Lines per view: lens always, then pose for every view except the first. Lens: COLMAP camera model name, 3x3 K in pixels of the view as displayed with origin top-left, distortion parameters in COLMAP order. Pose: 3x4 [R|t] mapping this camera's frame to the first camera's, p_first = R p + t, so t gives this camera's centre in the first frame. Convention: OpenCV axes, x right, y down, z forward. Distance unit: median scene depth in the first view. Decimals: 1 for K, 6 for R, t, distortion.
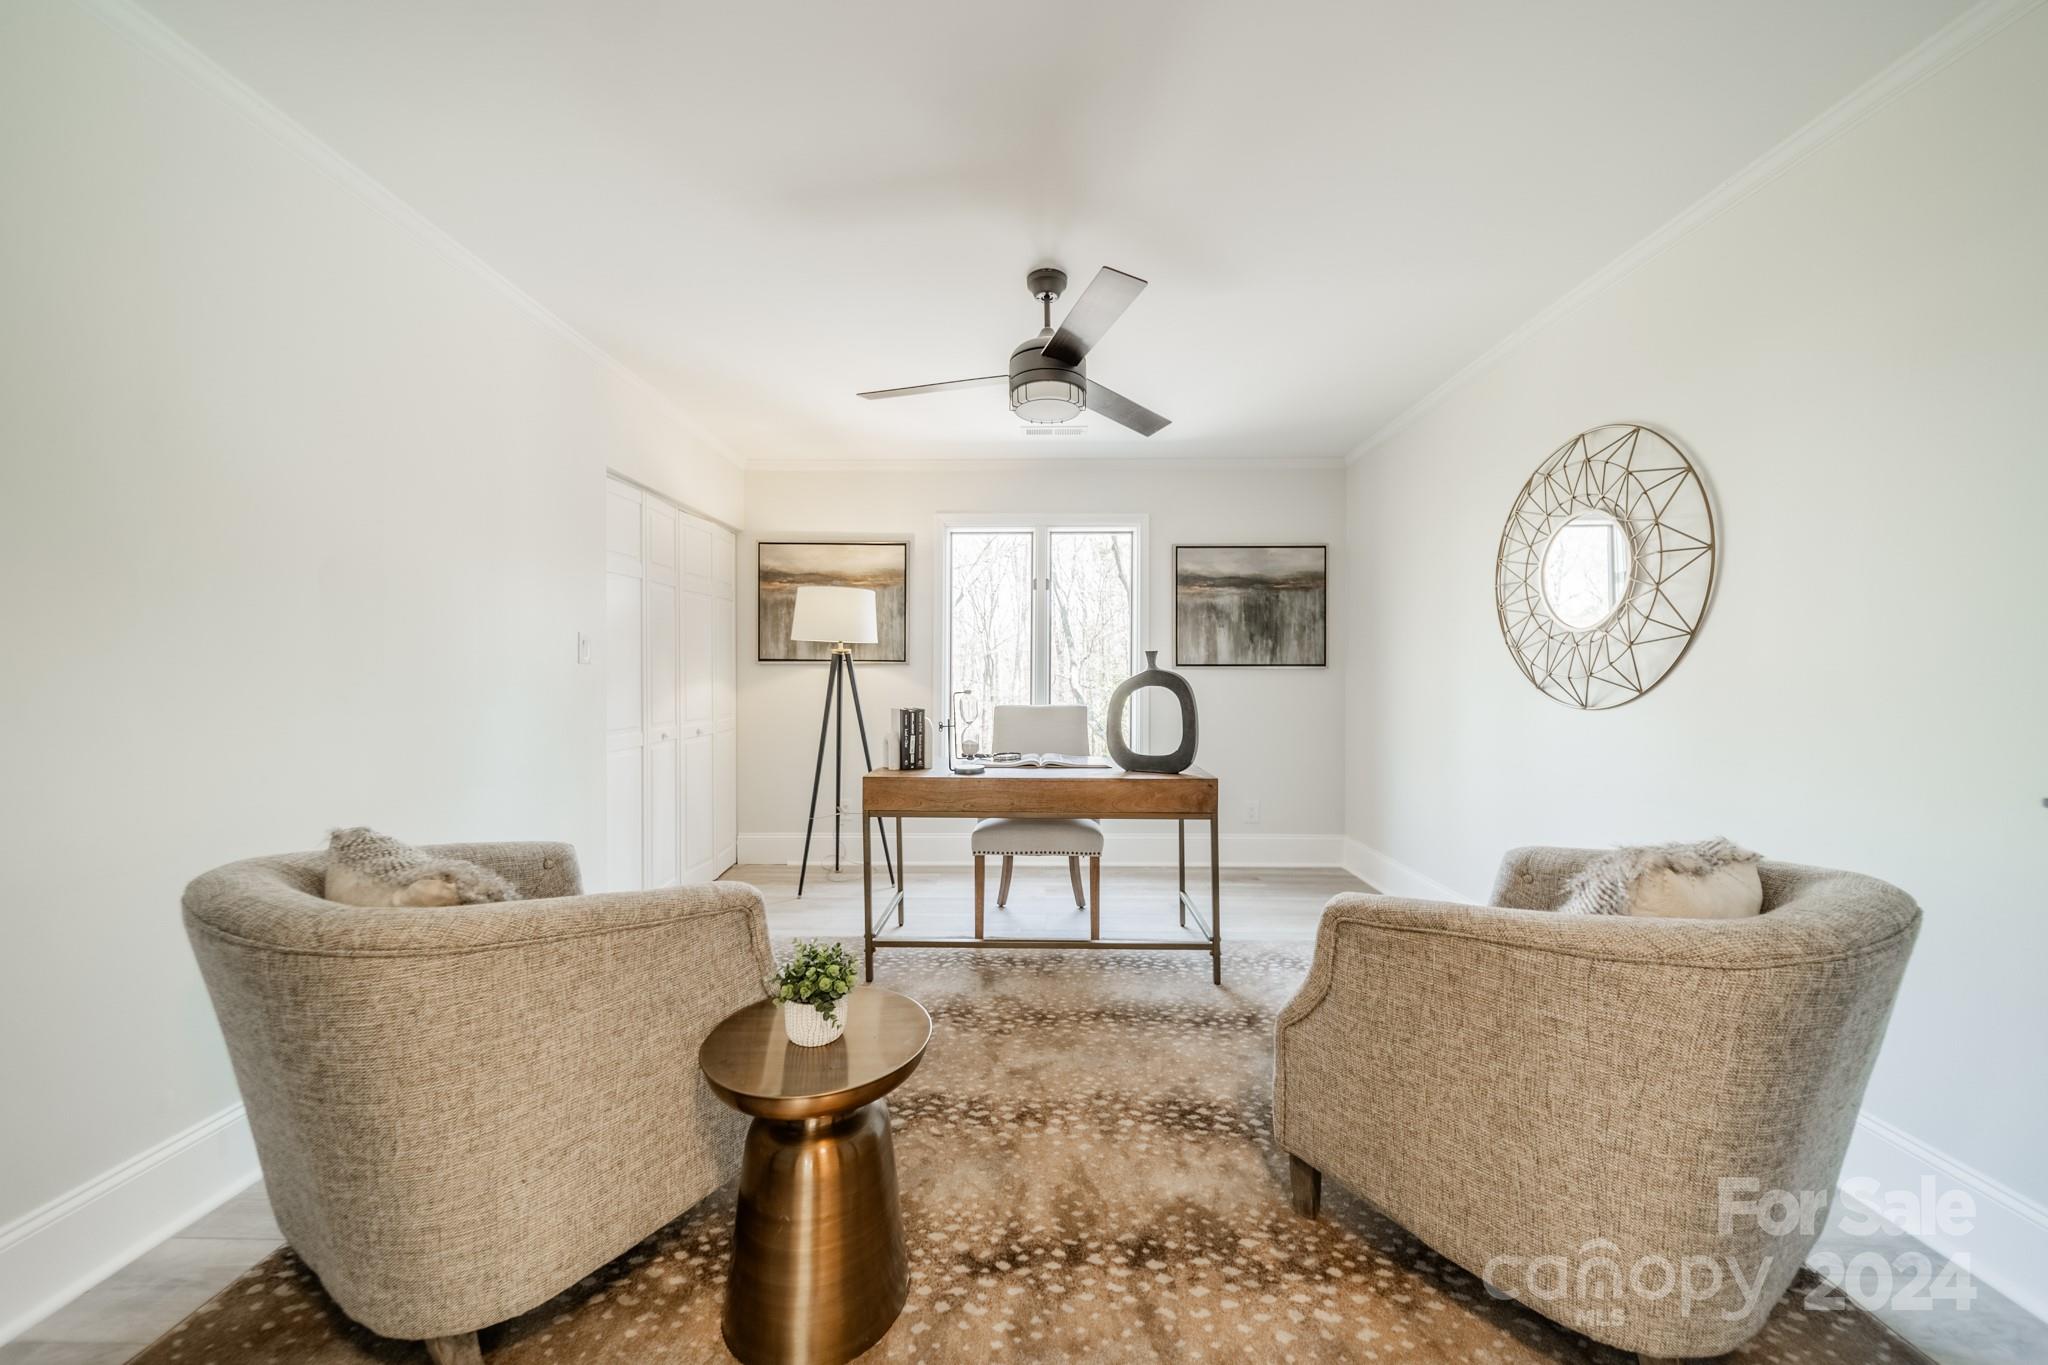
lens RADIAL K [[733.7, 0, 1029.0], [0, 733.7, 677.0], [0, 0, 1]] dist [0.004997, 0.000148]
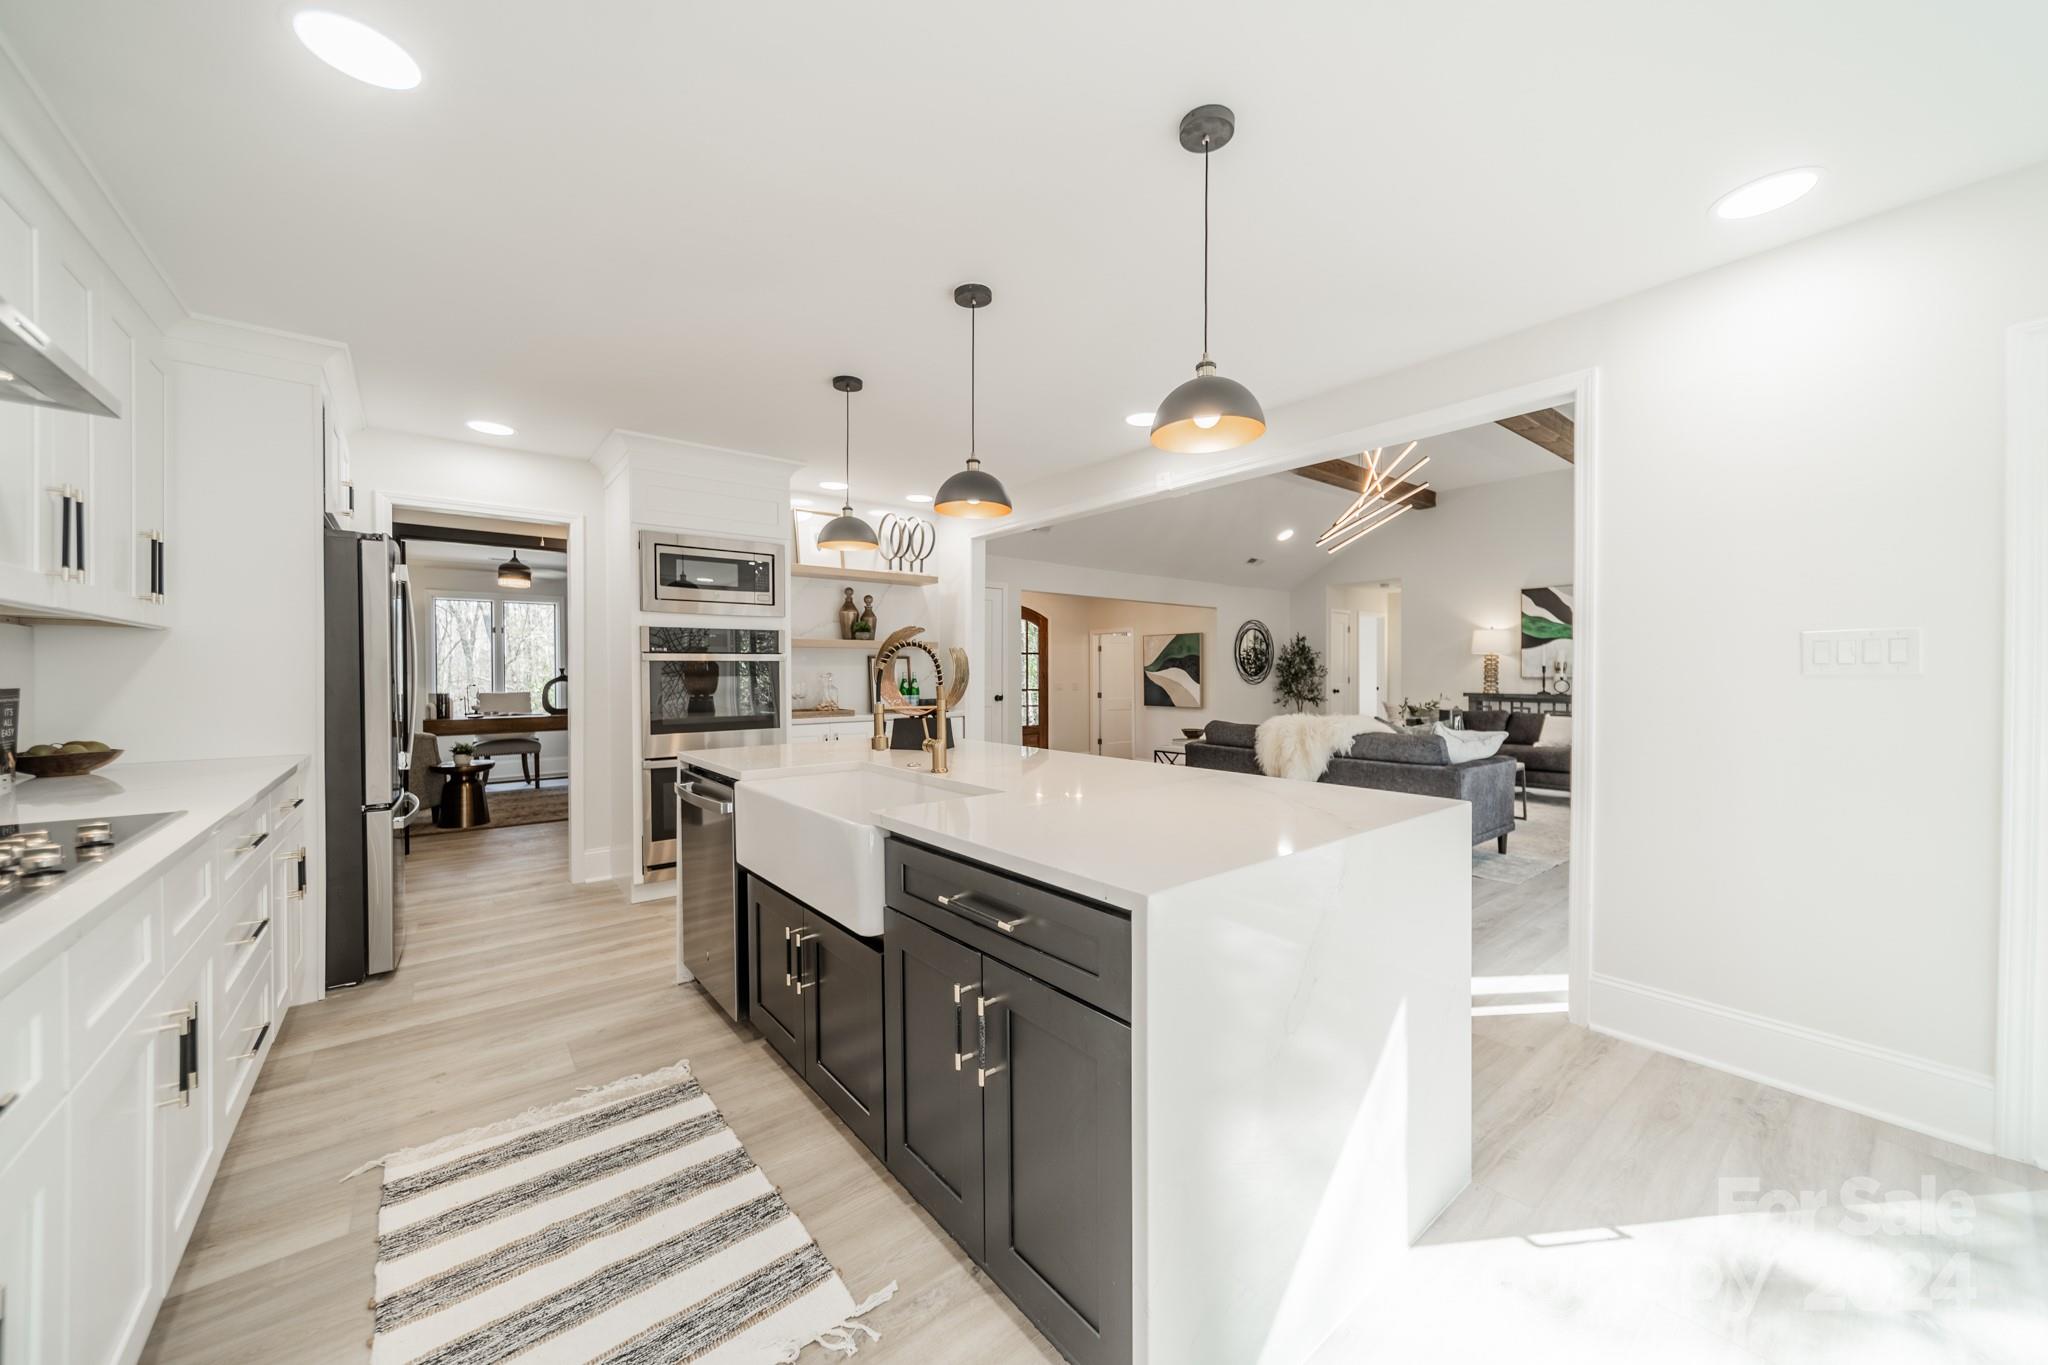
lens RADIAL K [[733.7, 0, 1029.0], [0, 733.7, 677.0], [0, 0, 1]] dist [0.004997, 0.000148]
pose [[0.765259, -0.007192, 0.643682, -0.239892], [0.010363, 0.999946, -0.001147, 0.014433], [-0.643639, 0.007548, 0.765292, -2.033667]]
